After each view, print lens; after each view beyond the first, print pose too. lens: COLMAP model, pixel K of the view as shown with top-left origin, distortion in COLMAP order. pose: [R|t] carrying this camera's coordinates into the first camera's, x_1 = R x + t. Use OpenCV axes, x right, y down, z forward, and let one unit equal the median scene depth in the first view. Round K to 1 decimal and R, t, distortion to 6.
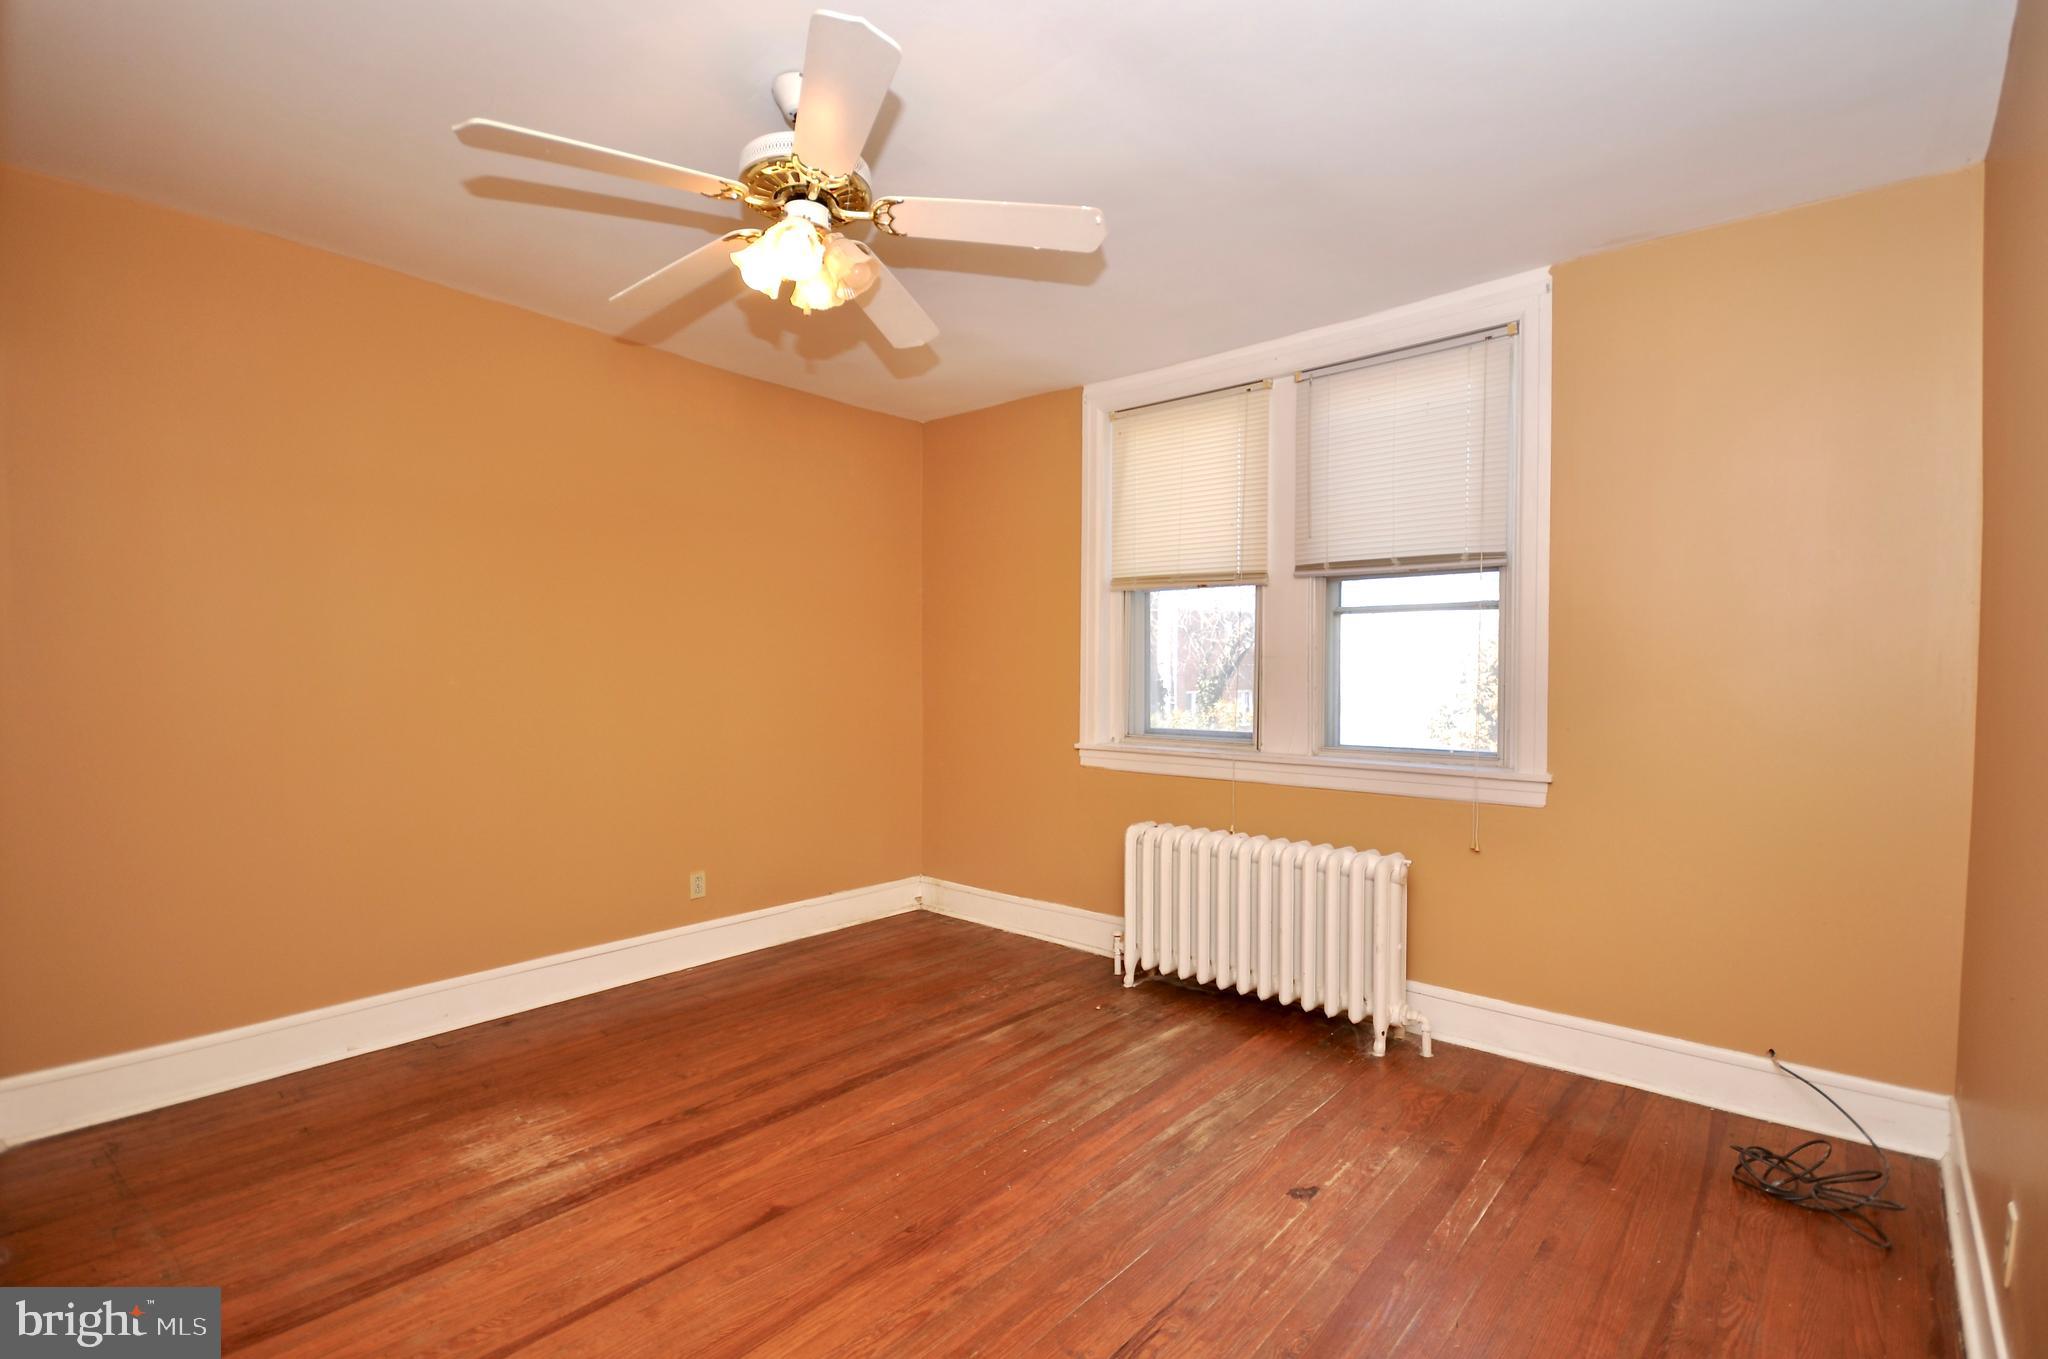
lens RADIAL K [[931.5, 0, 1024.0], [0, 931.5, 679.5], [0, 0, 1]] dist [0.001421, -0.012660]
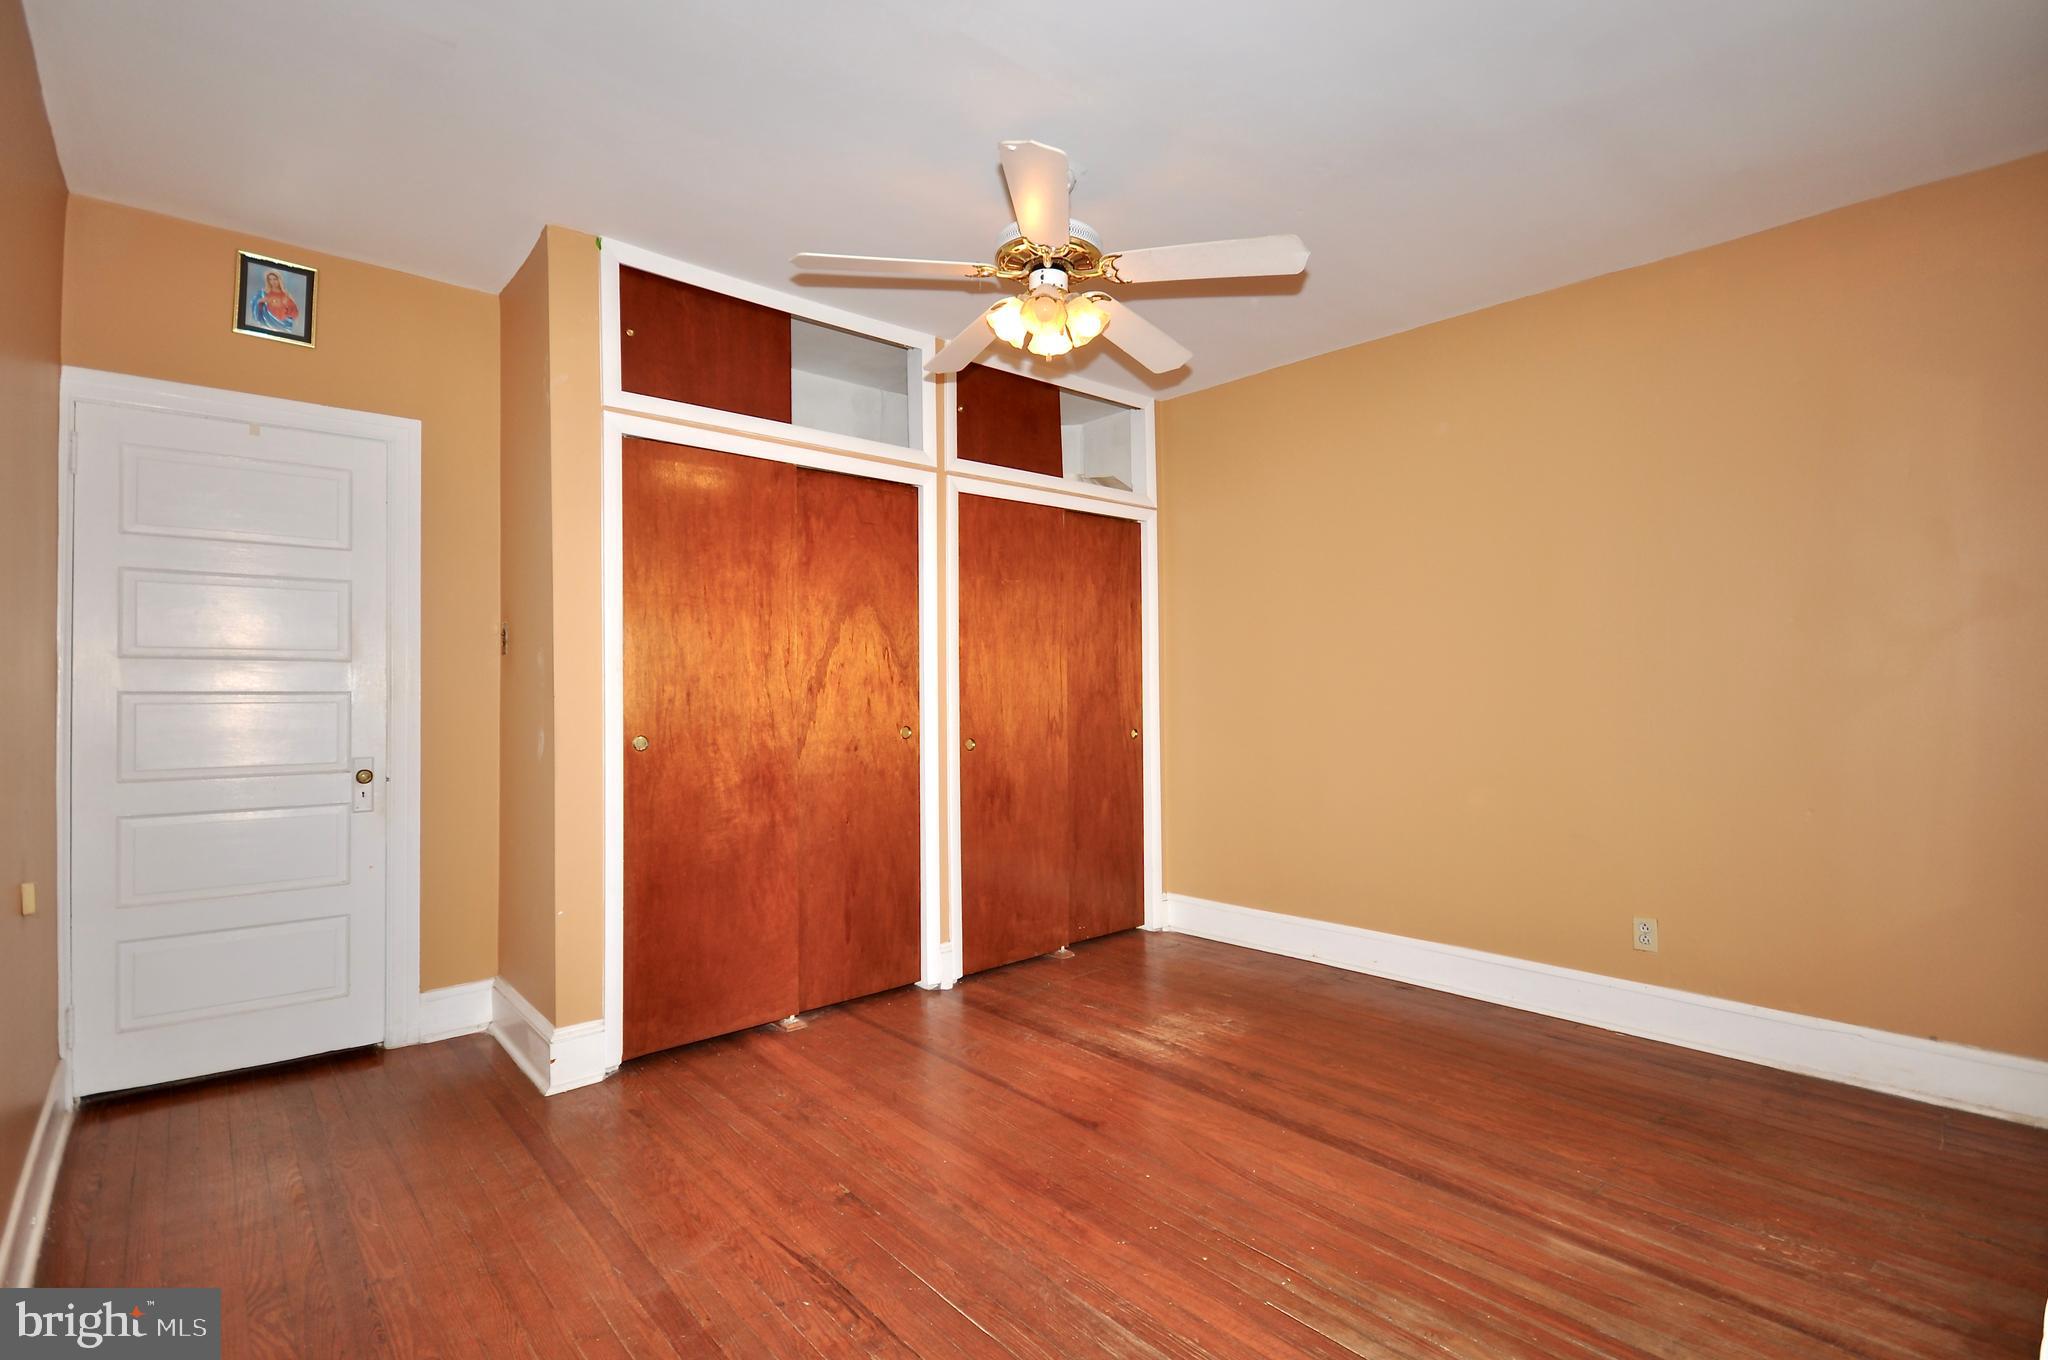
lens RADIAL K [[937.3, 0, 1015.4], [0, 937.3, 680.2], [0, 0, 1]] dist [0.013011, -0.011803]
pose [[-0.133078, -0.008355, -0.991070, 0.708266], [0.000353, 0.999964, -0.008477, 0.020403], [0.991105, -0.001478, -0.133071, 0.823040]]
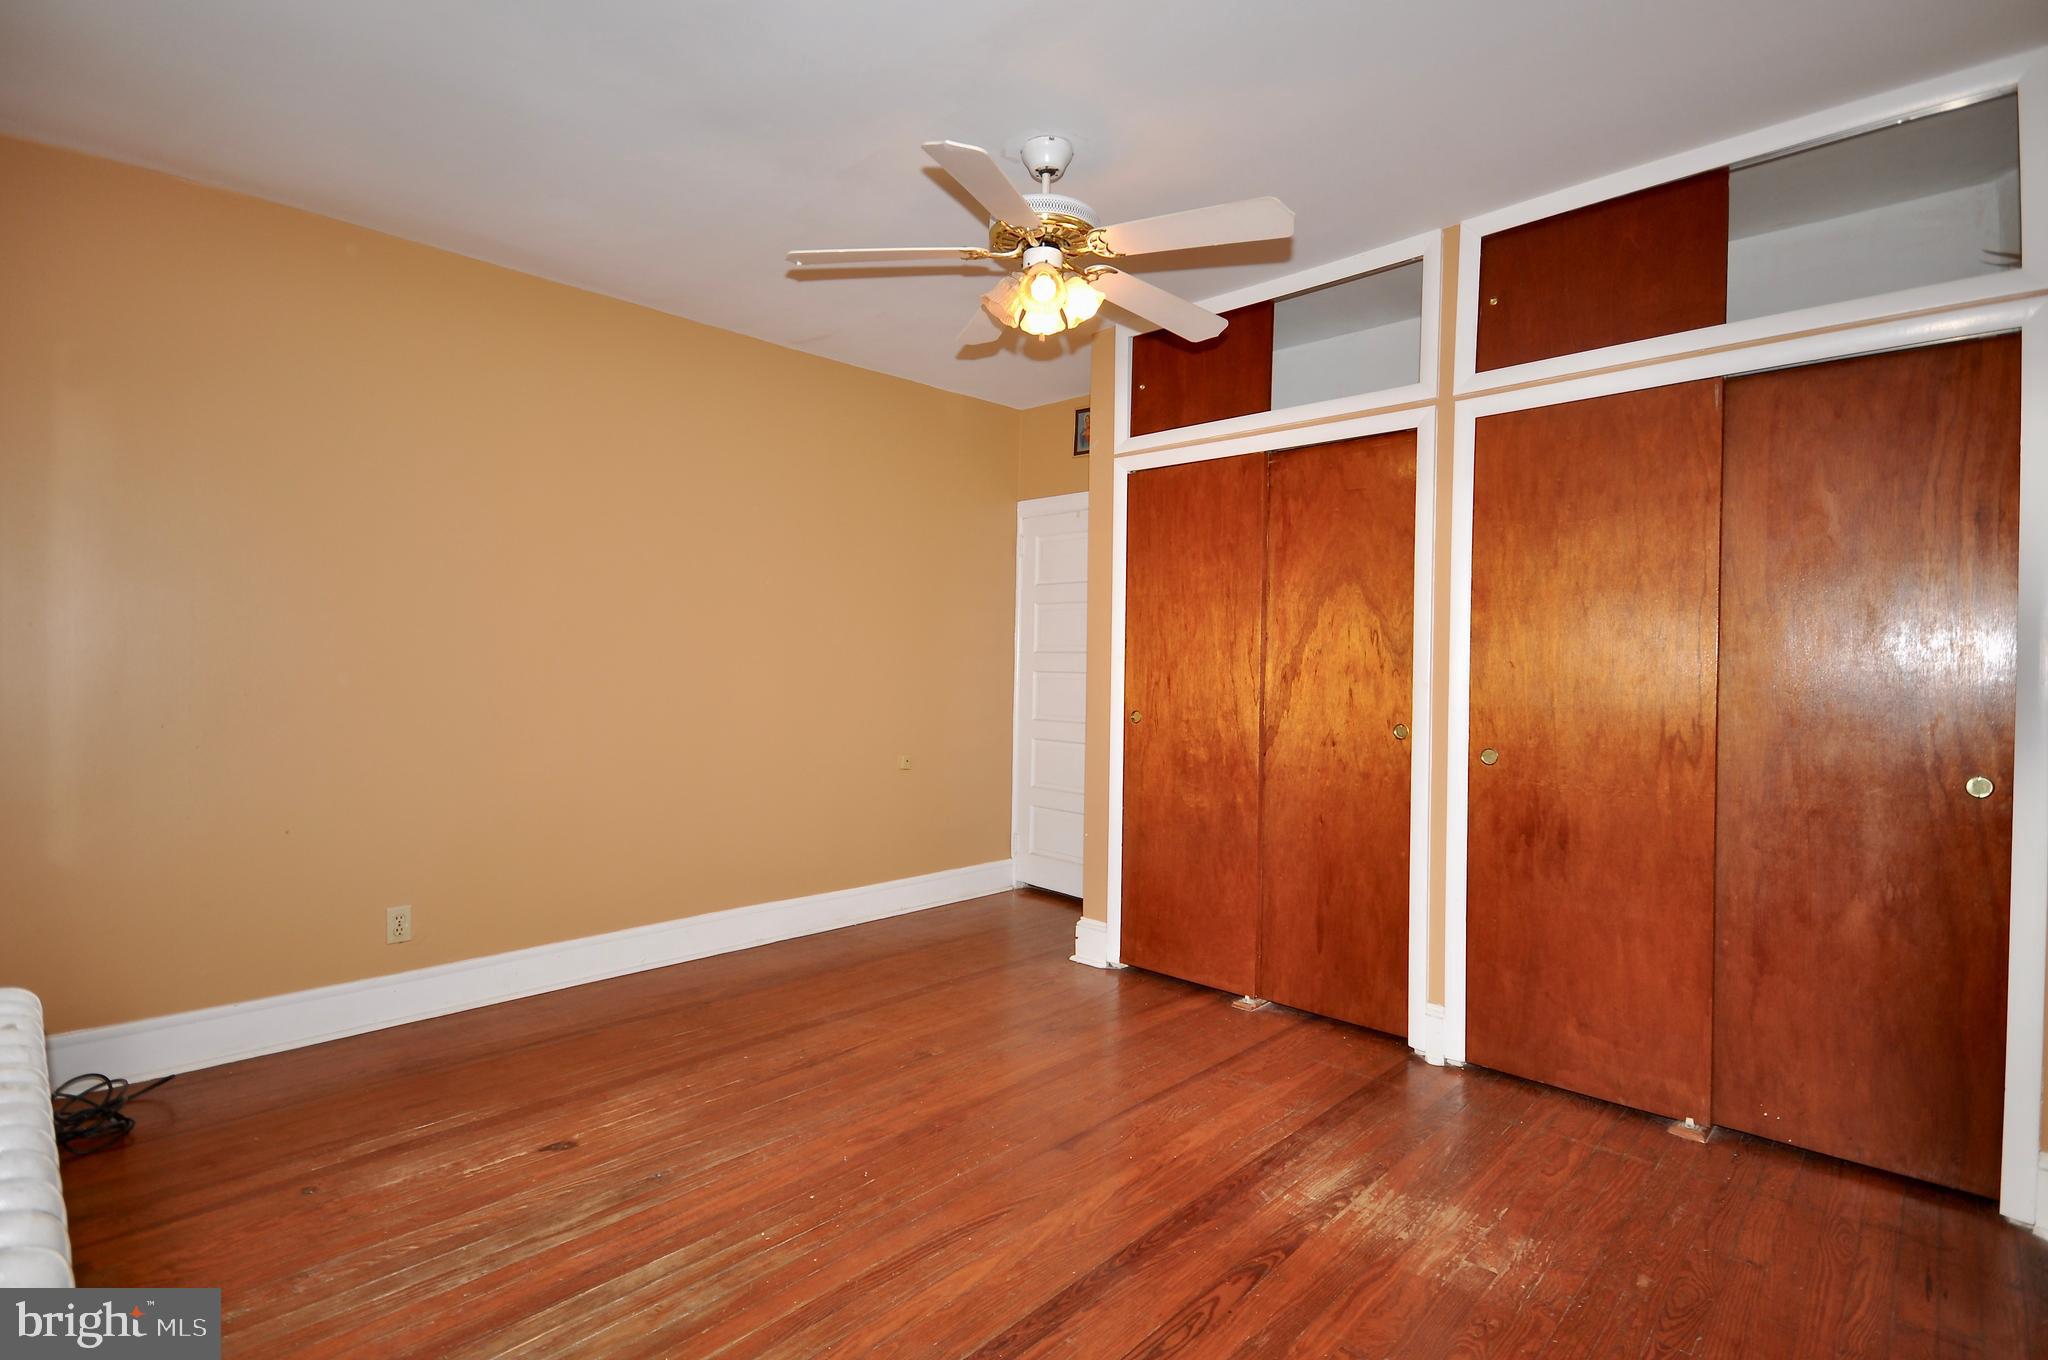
lens RADIAL K [[943.6, 0, 1024.0], [0, 943.6, 680.0], [0, 0, 1]] dist [0.005520, 0.000361]
pose [[-0.999575, -0.016303, 0.024180, -0.180599], [-0.015902, 0.999735, 0.016674, 0.010668], [-0.024445, 0.016282, -0.999569, 1.614518]]
